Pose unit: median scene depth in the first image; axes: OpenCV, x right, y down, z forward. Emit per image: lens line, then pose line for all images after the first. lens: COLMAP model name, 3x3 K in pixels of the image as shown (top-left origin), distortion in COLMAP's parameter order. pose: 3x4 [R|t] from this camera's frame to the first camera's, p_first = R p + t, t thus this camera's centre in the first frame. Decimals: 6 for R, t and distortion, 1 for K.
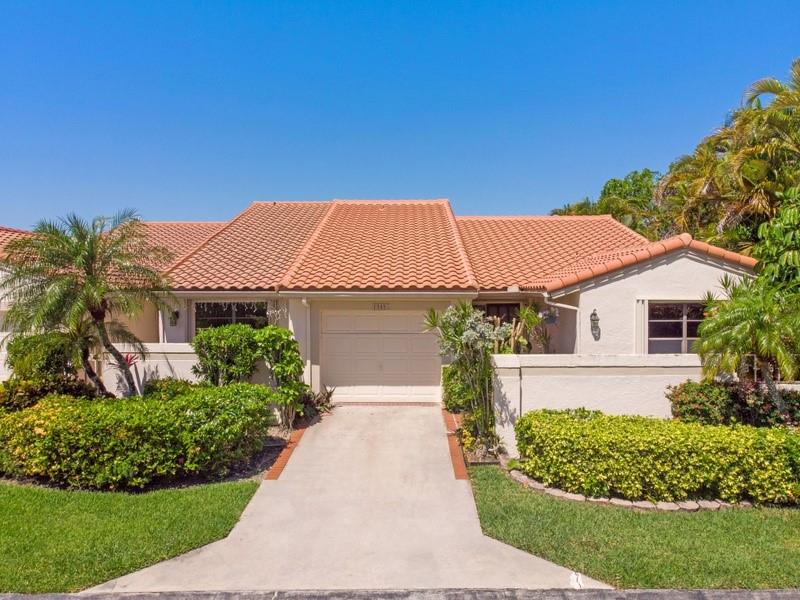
lens RADIAL K [[594.2, 0, 400.0], [0, 594.2, 300.0], [0, 0, 1]] dist [0.005290, 0.002504]
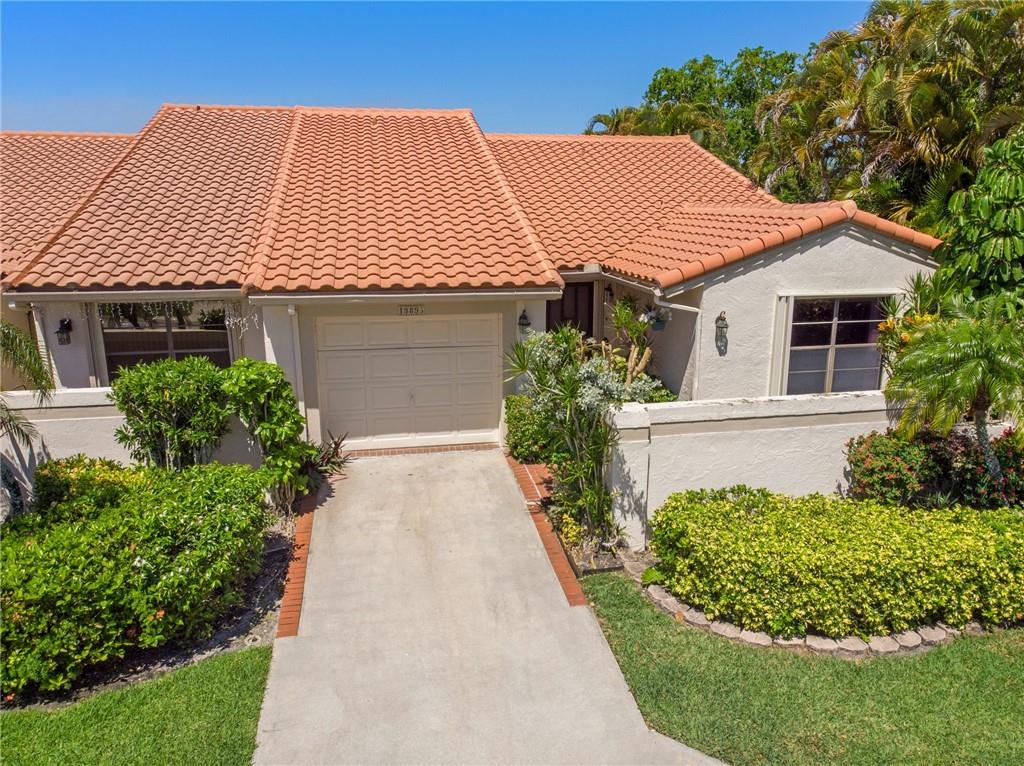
lens RADIAL K [[754.2, 0, 514.9], [0, 754.2, 380.6], [0, 0, 1]] dist [0.006226, 0.003550]
pose [[0.980405, -0.045784, 0.191601, -0.120273], [0.003189, 0.976179, 0.216945, -0.135219], [-0.196969, -0.212083, 0.957196, 0.243176]]
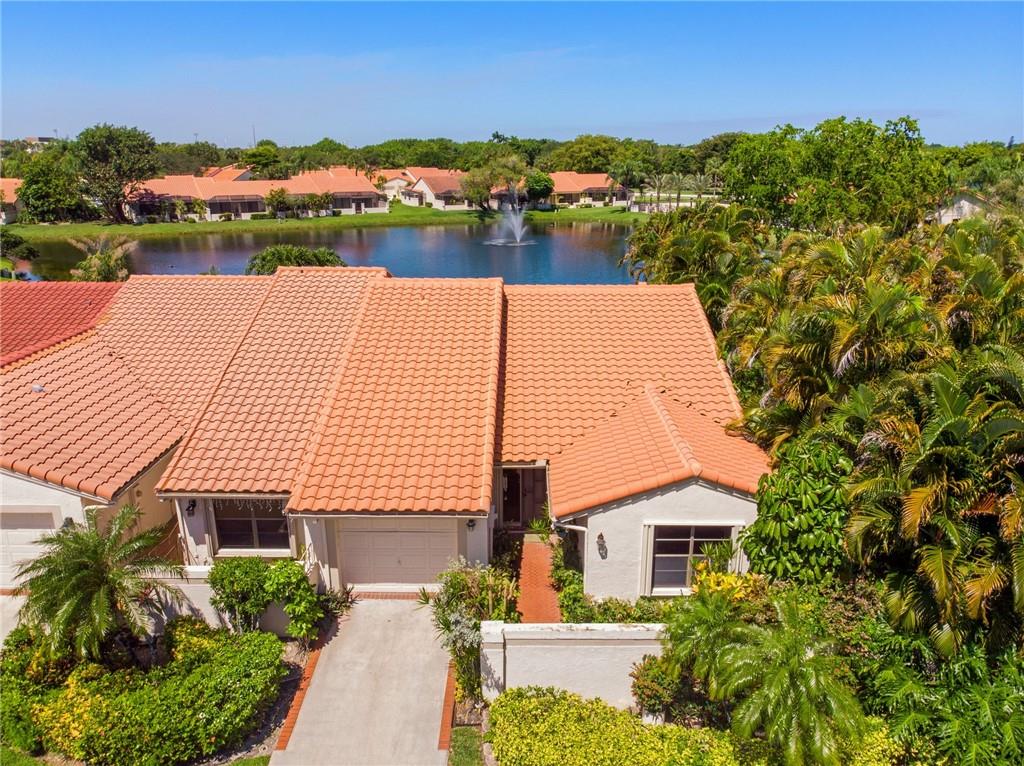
lens RADIAL K [[754.2, 0, 514.9], [0, 754.2, 380.6], [0, 0, 1]] dist [0.006226, 0.003550]
pose [[0.999990, 0.002778, 0.003402, 0.237838], [-0.003606, 0.961560, 0.274572, -0.804485], [-0.002509, -0.274581, 0.961561, -0.231387]]
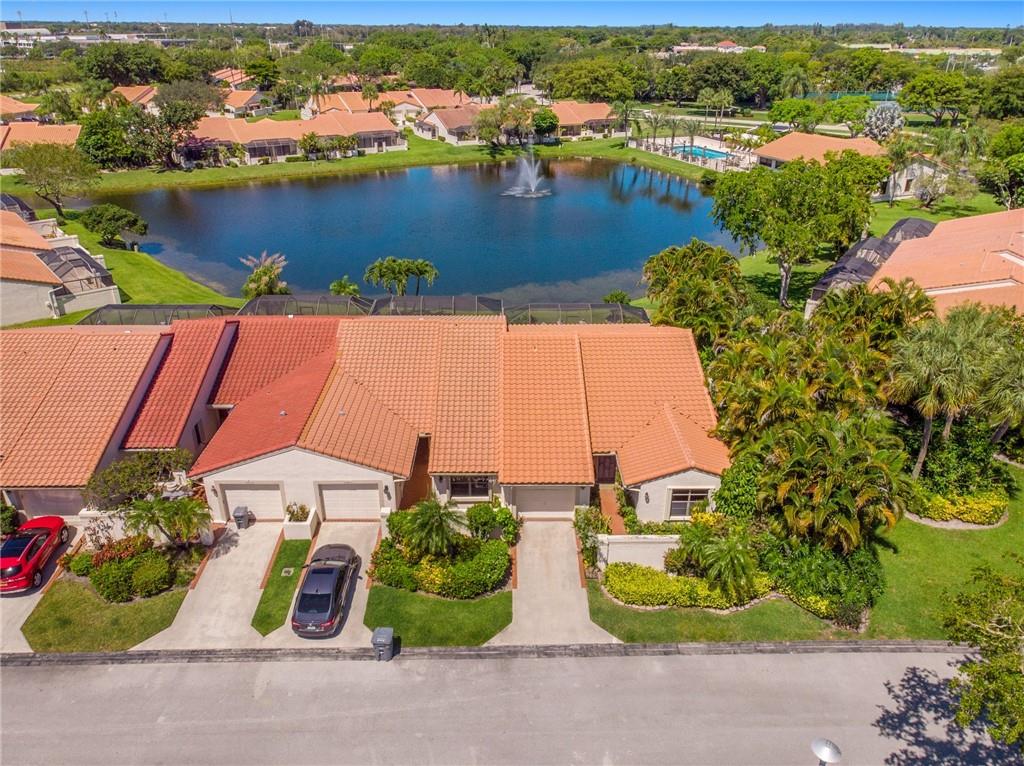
lens RADIAL K [[754.2, 0, 514.9], [0, 754.2, 380.6], [0, 0, 1]] dist [0.006226, 0.003550]
pose [[0.999699, -0.004765, 0.024081, -0.294581], [-0.005564, 0.911462, 0.411346, -2.011121], [-0.023909, -0.411356, 0.911161, -1.786249]]
